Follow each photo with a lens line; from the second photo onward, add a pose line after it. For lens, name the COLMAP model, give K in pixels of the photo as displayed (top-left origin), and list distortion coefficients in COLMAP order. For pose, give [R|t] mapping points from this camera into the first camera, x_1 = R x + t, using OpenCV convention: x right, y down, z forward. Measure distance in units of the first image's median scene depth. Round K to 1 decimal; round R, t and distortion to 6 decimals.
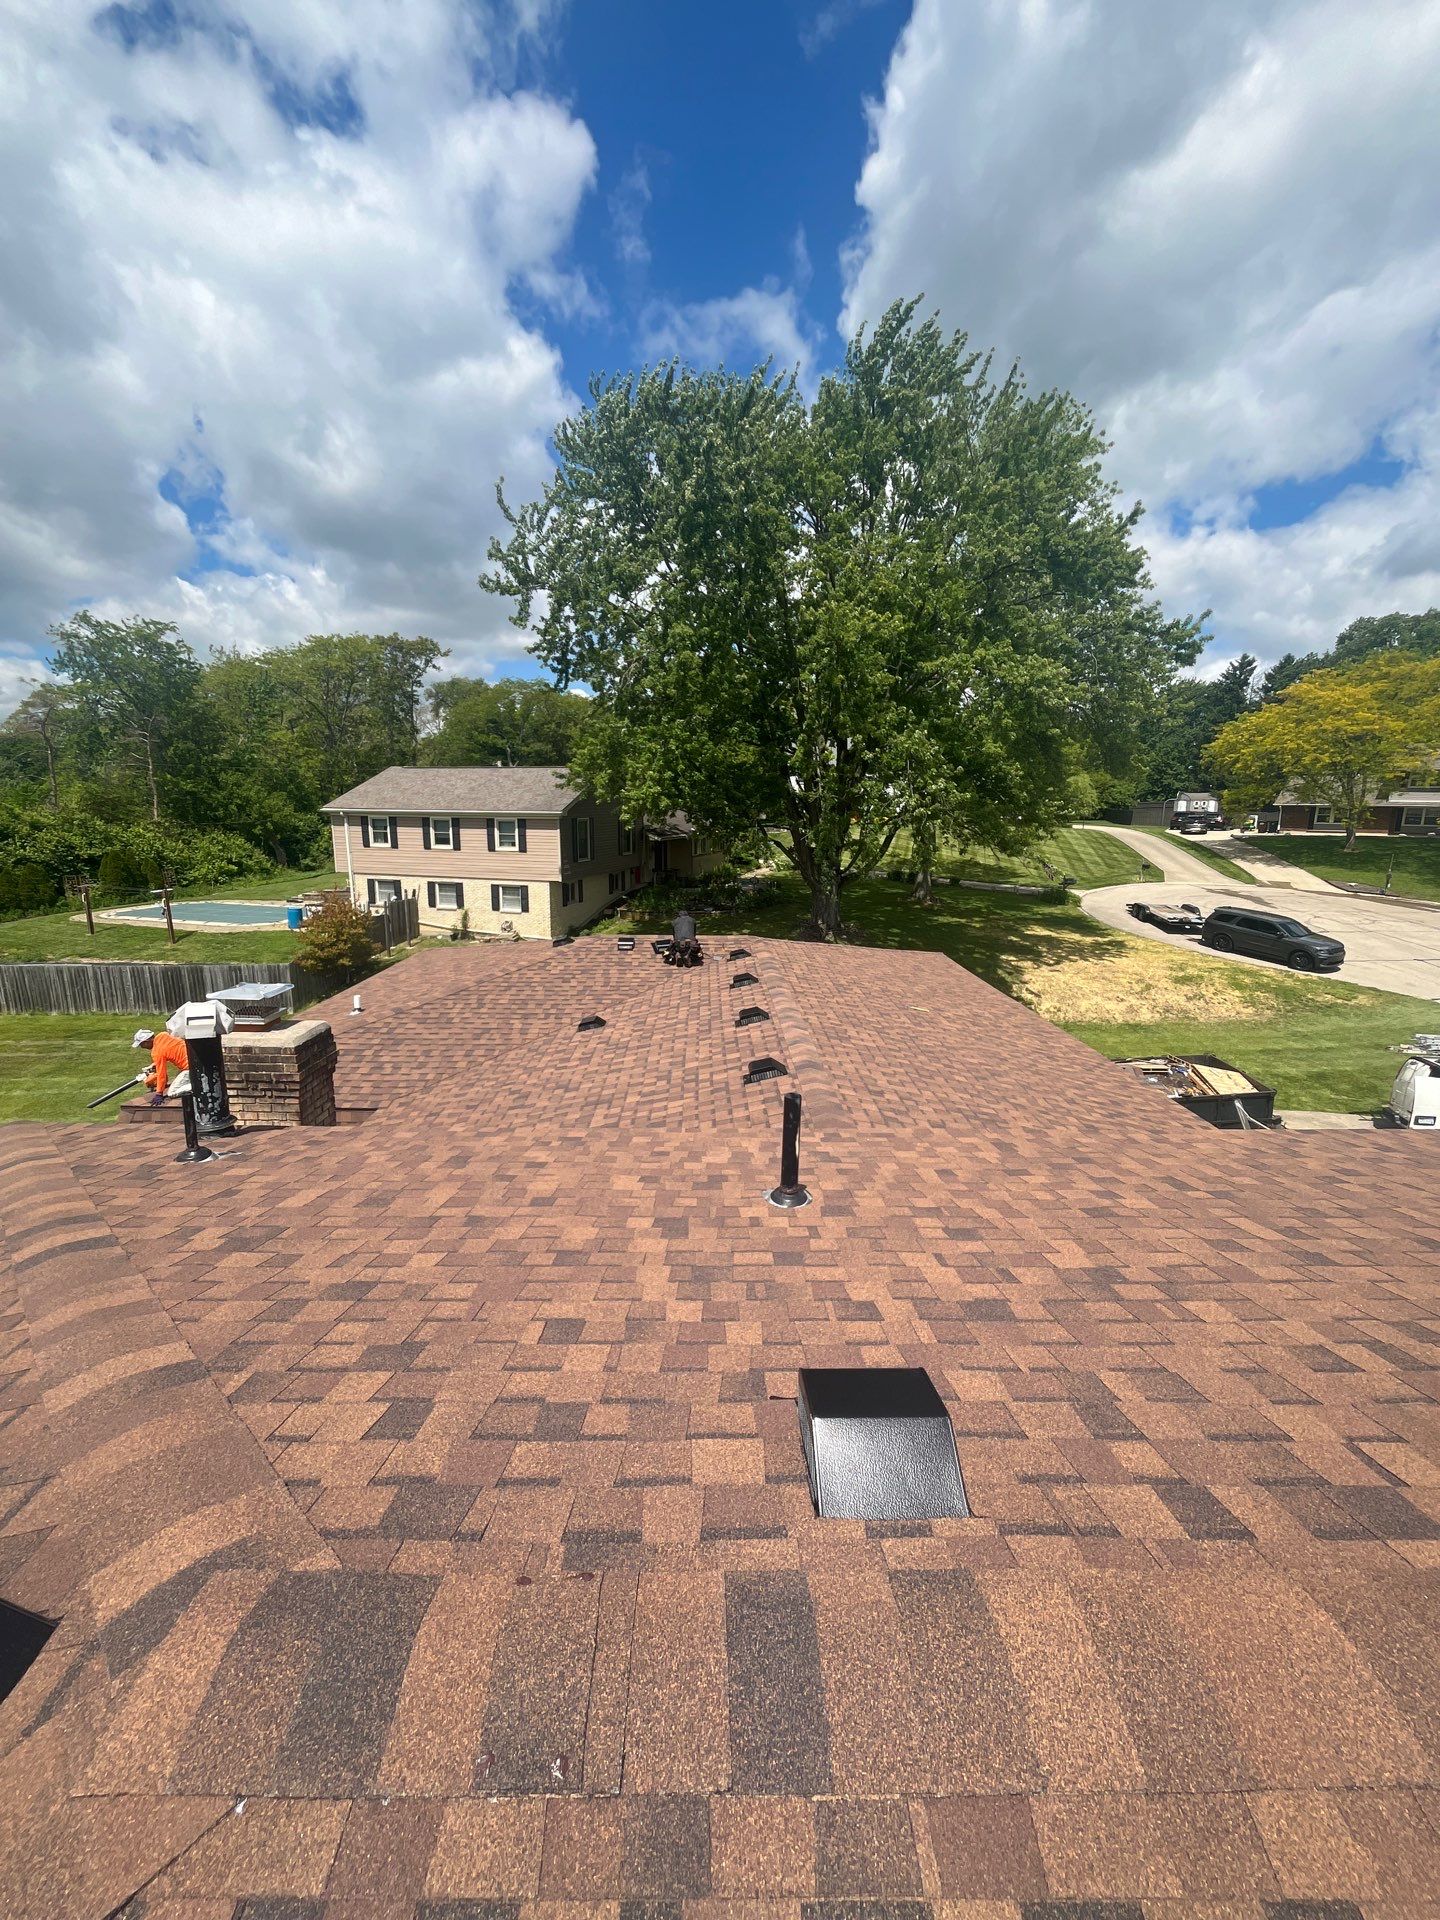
lens RADIAL K [[787.7, 0, 720.2], [0, 787.7, 945.0], [0, 0, 1]] dist [-0.001106, -0.000304]
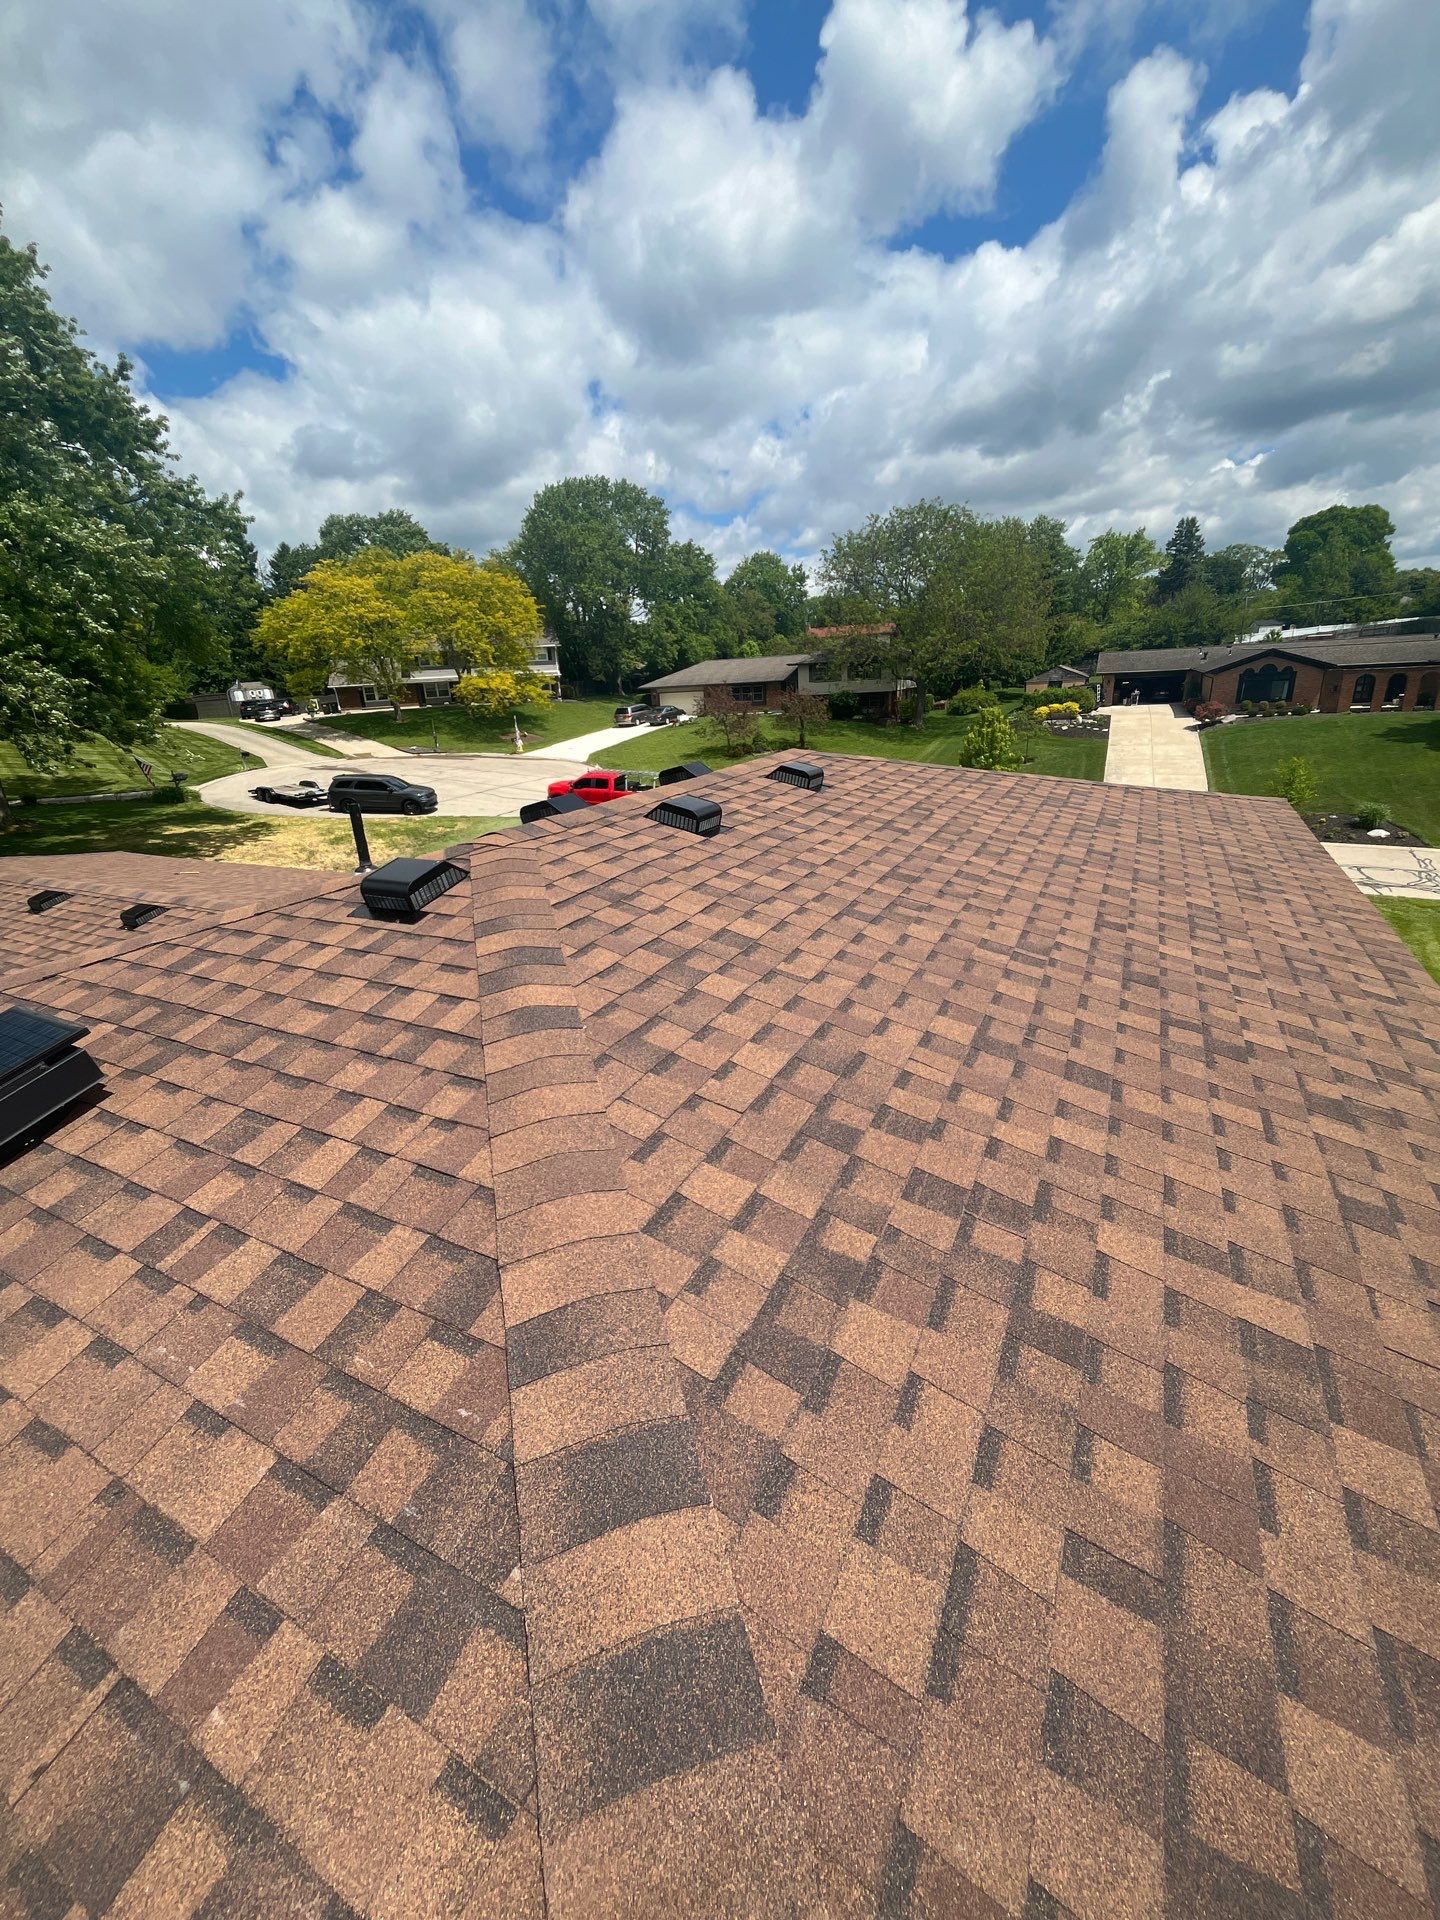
lens RADIAL K [[787.7, 0, 720.2], [0, 787.7, 945.0], [0, 0, 1]] dist [-0.001106, -0.000304]
pose [[0.480345, -0.322294, 0.815717, -0.083569], [0.217097, 0.944787, 0.245450, 0.019039], [-0.849786, 0.059189, 0.523794, -0.040183]]
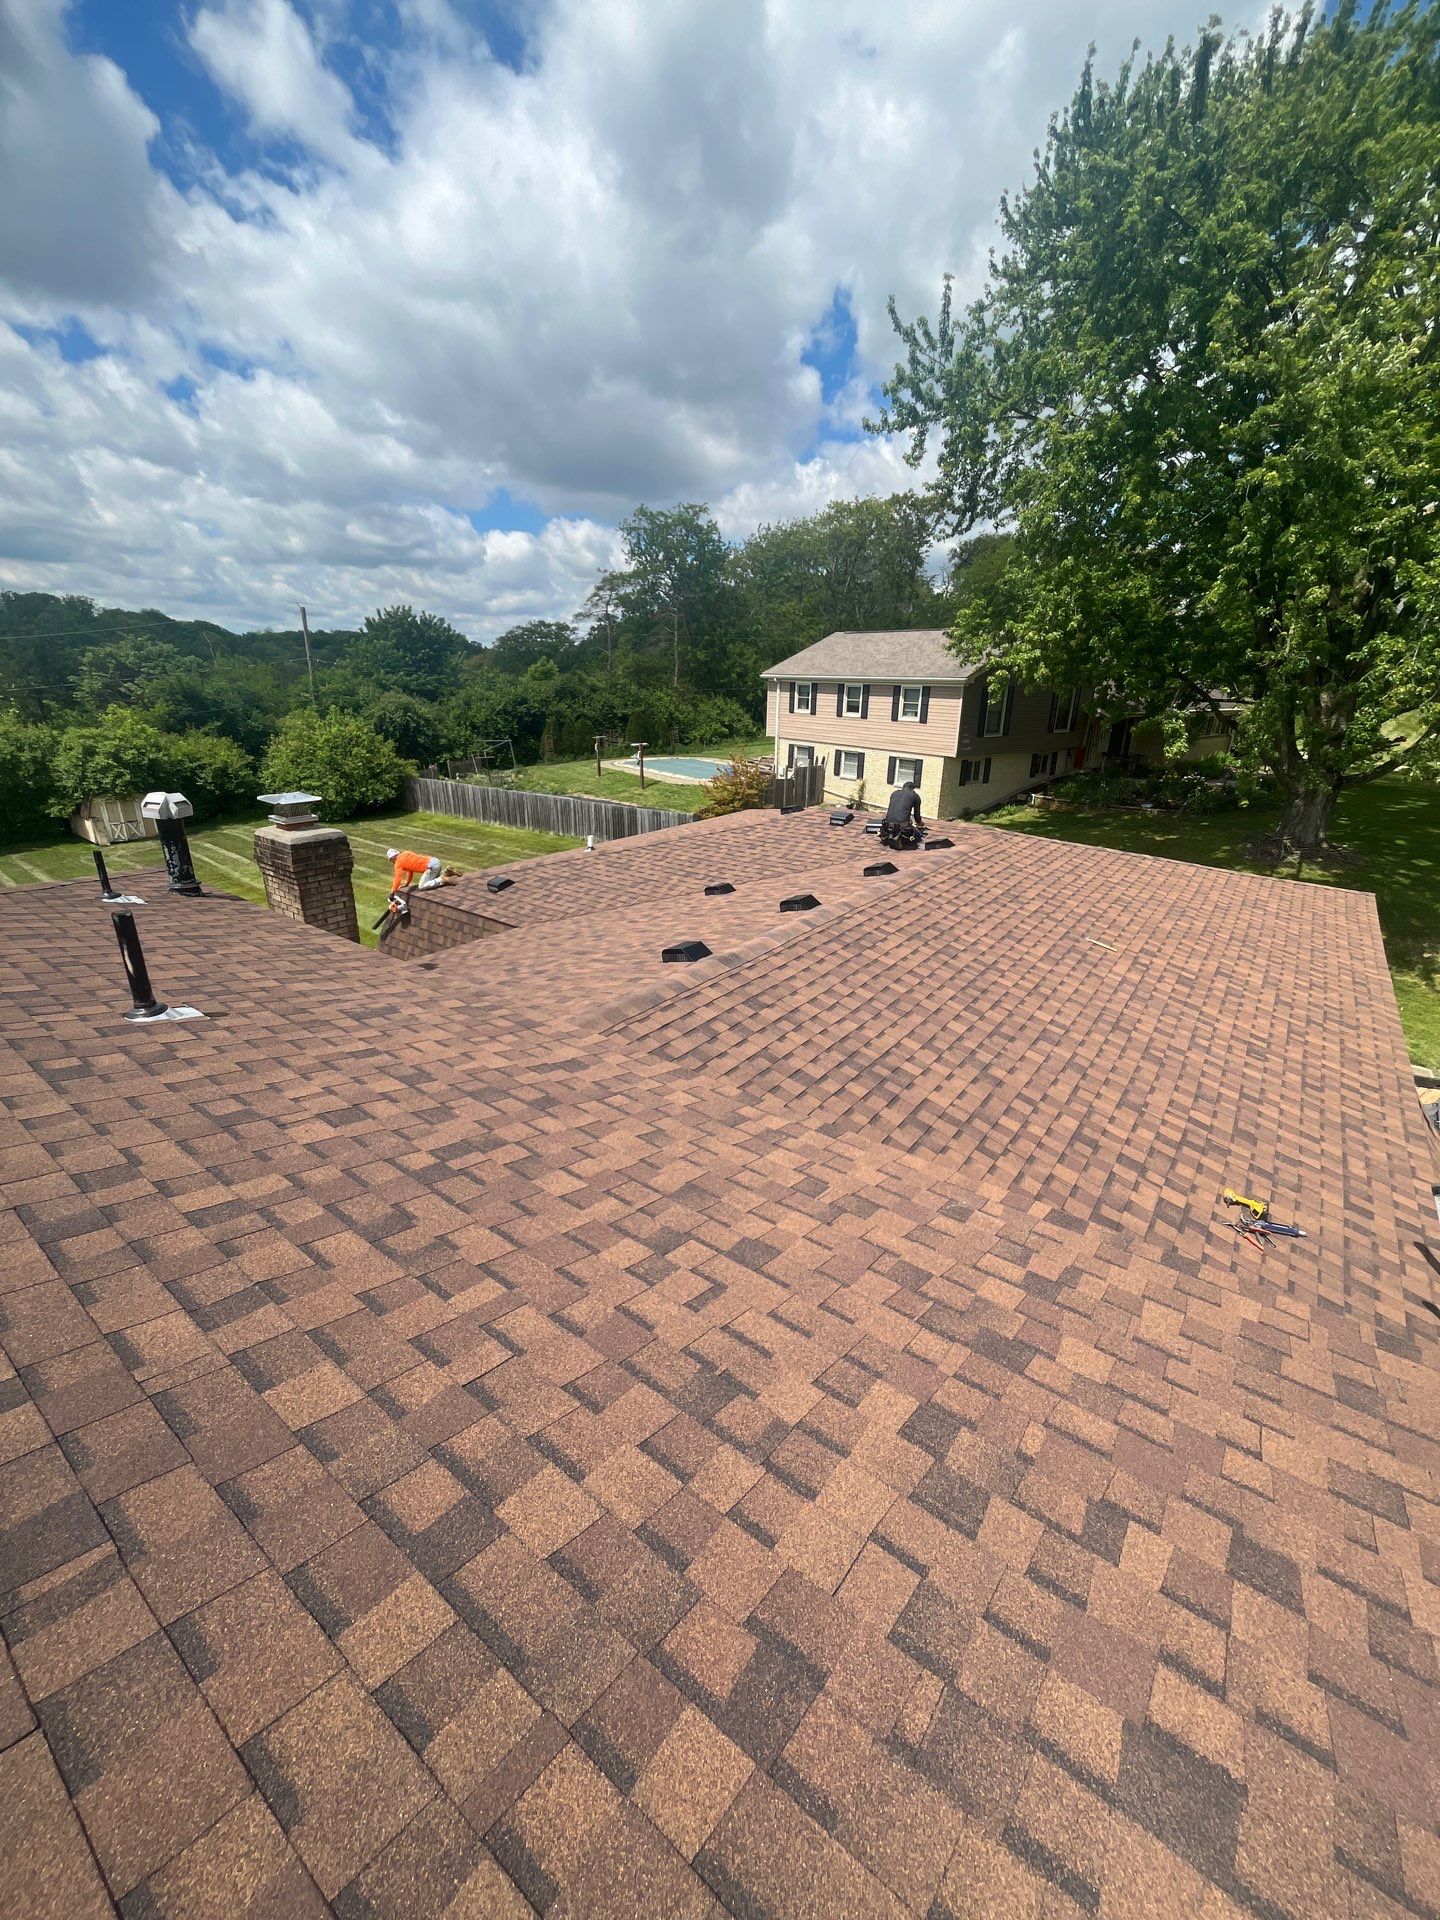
lens RADIAL K [[779.7, 0, 720.0], [0, 779.7, 960.0], [0, 0, 1]] dist [0.000425, -0.000013]
pose [[0.792807, 0.212923, -0.571070, 0.130817], [-0.113691, 0.972210, 0.204652, -0.004415], [0.598775, -0.097324, 0.794982, 0.069829]]
